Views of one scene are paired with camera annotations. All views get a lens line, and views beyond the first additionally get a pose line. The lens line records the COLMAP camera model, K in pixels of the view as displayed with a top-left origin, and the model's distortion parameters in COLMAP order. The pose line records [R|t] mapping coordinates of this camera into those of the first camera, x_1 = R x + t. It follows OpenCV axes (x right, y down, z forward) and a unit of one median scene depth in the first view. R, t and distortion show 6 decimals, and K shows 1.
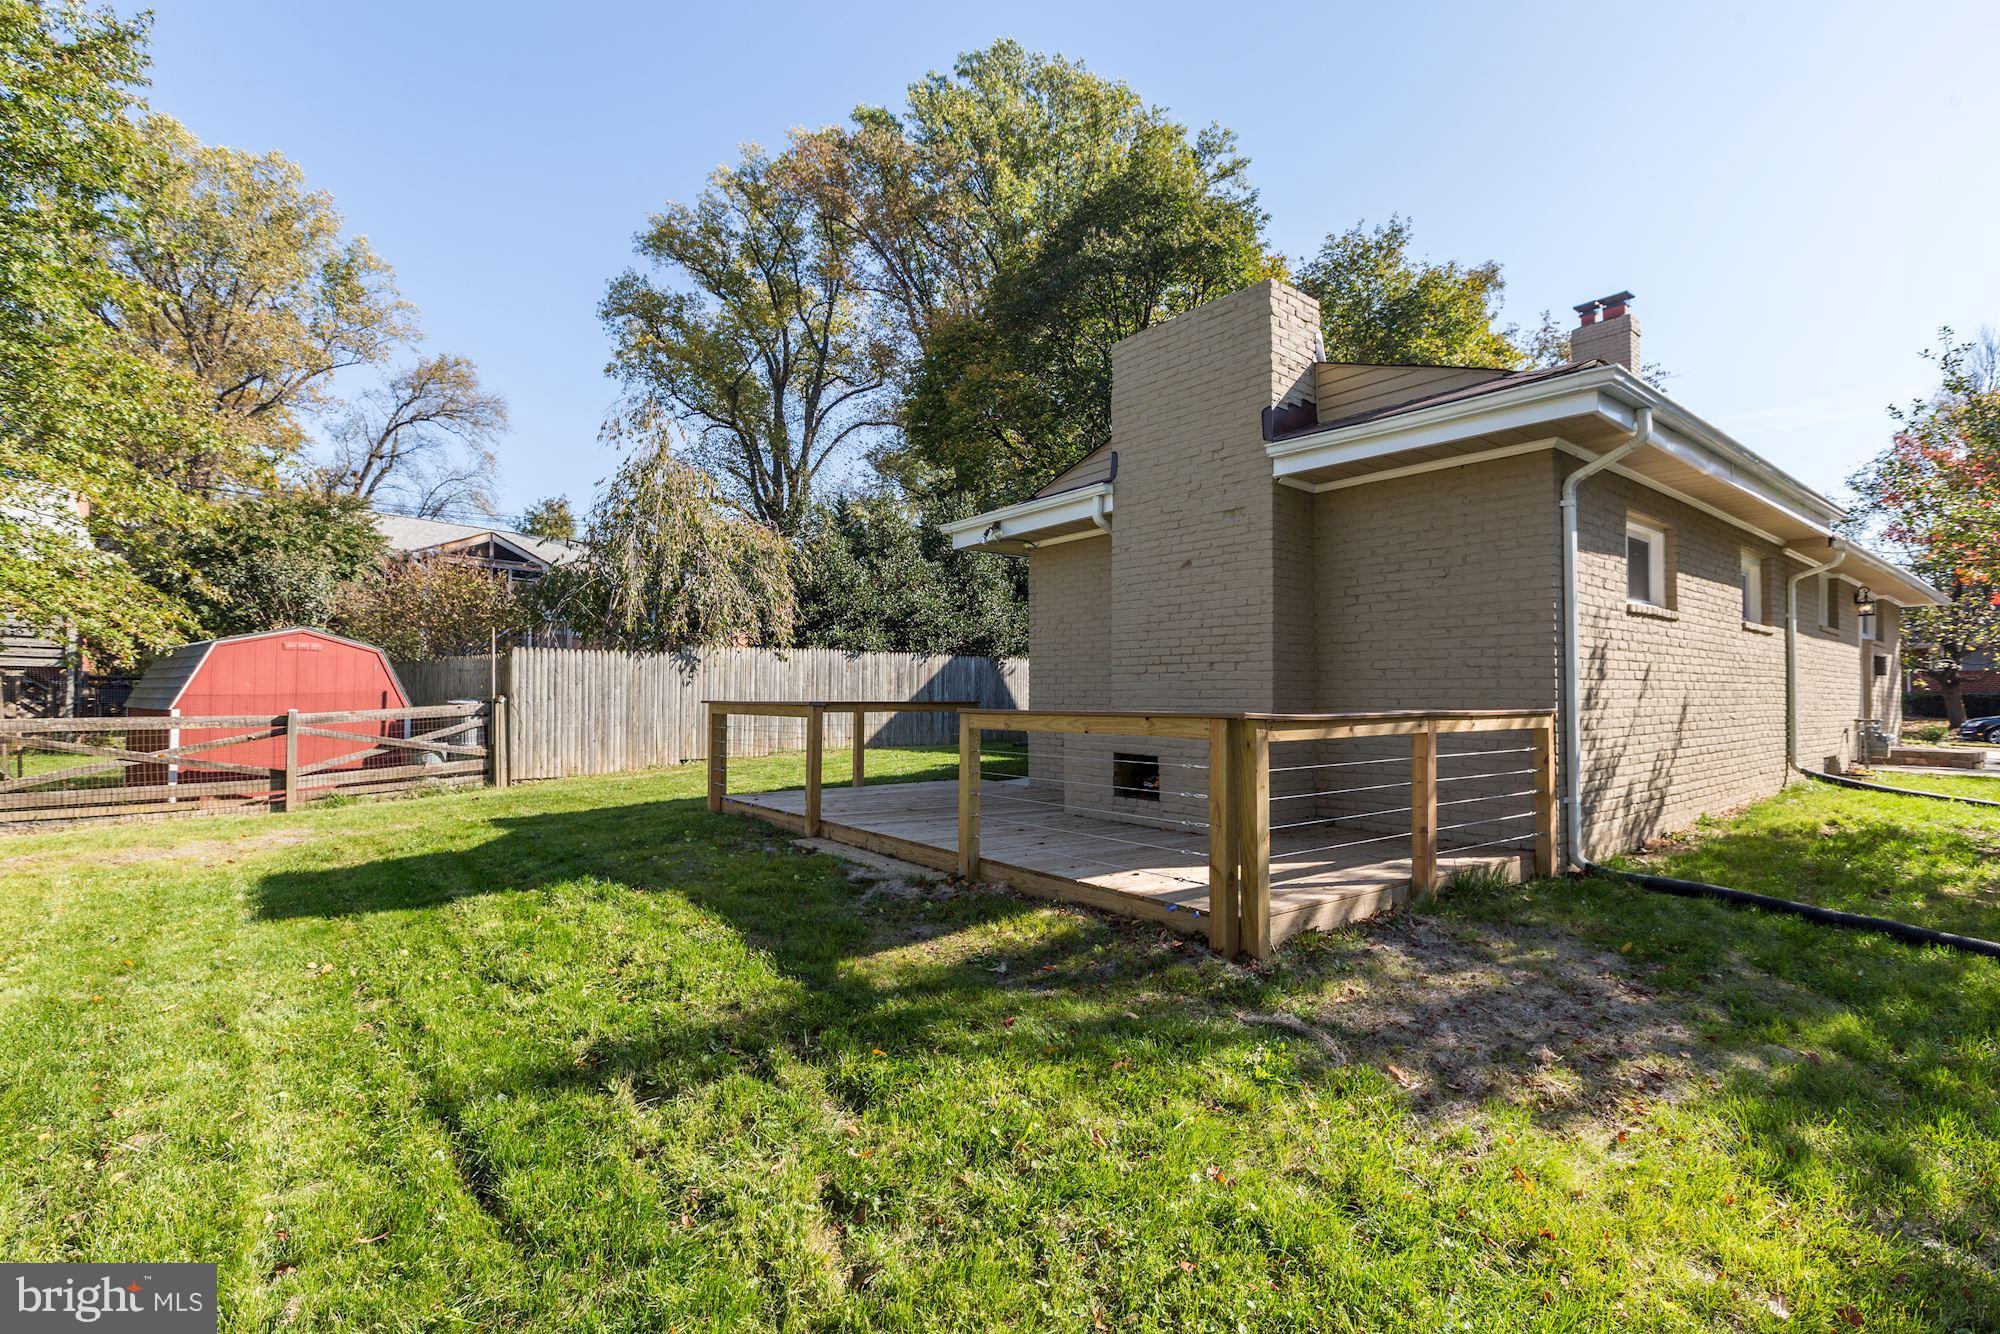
lens RADIAL K [[892.9, 0, 989.4], [0, 892.9, 665.3], [0, 0, 1]] dist [-0.030272, 0.013147]
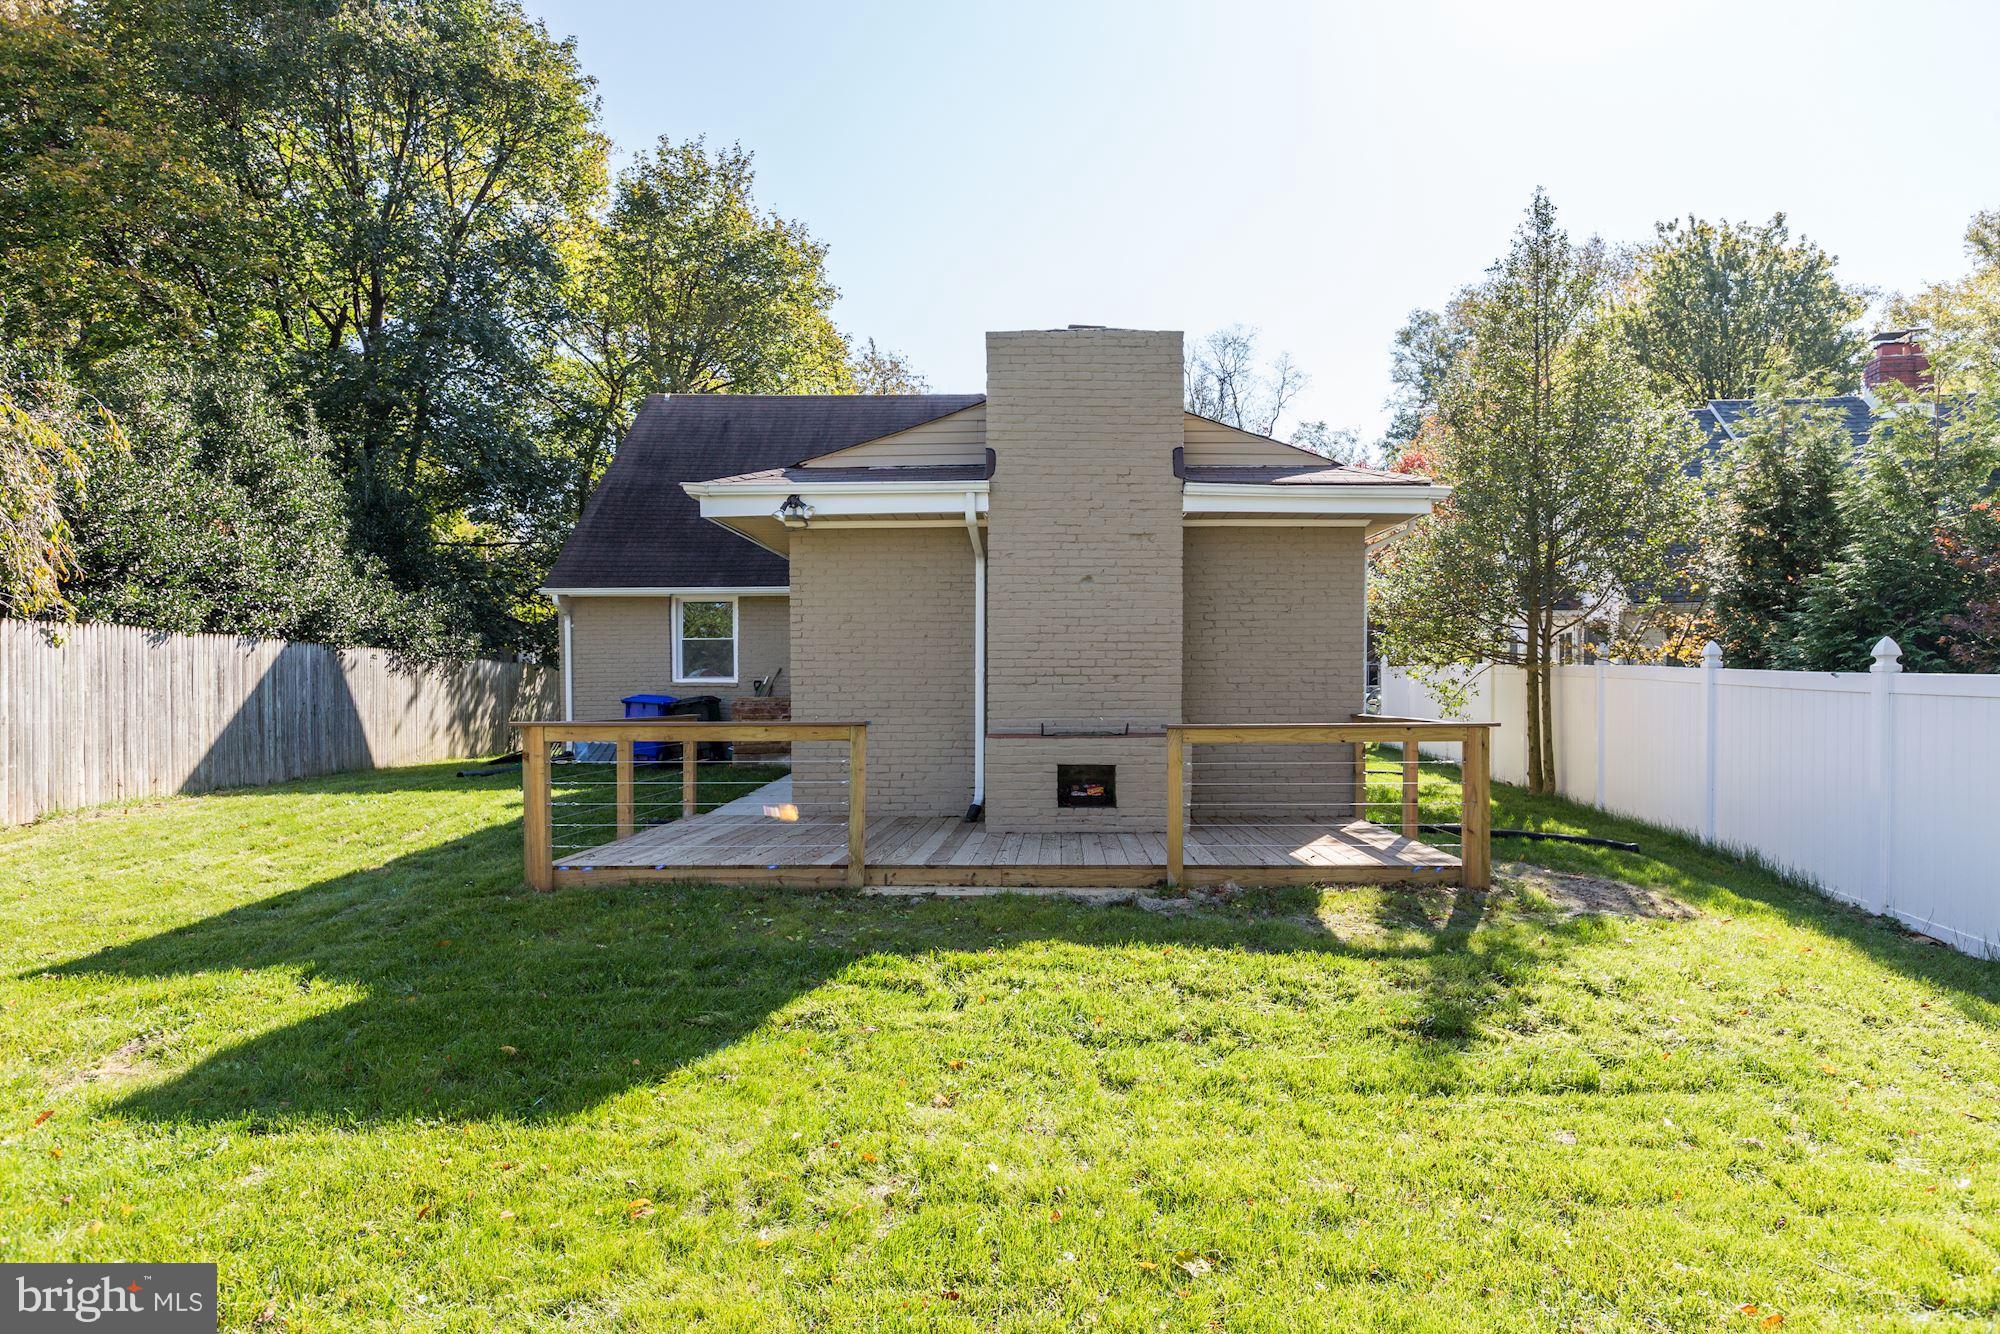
lens RADIAL K [[1174.8, 0, 999.7], [0, 1174.8, 691.1], [0, 0, 1]] dist [0.001432, 0.000559]
pose [[0.621481, -0.001241, 0.783428, -0.720419], [-0.022749, 0.999548, 0.019631, -0.006563], [-0.783099, -0.030022, 0.621172, 0.184431]]
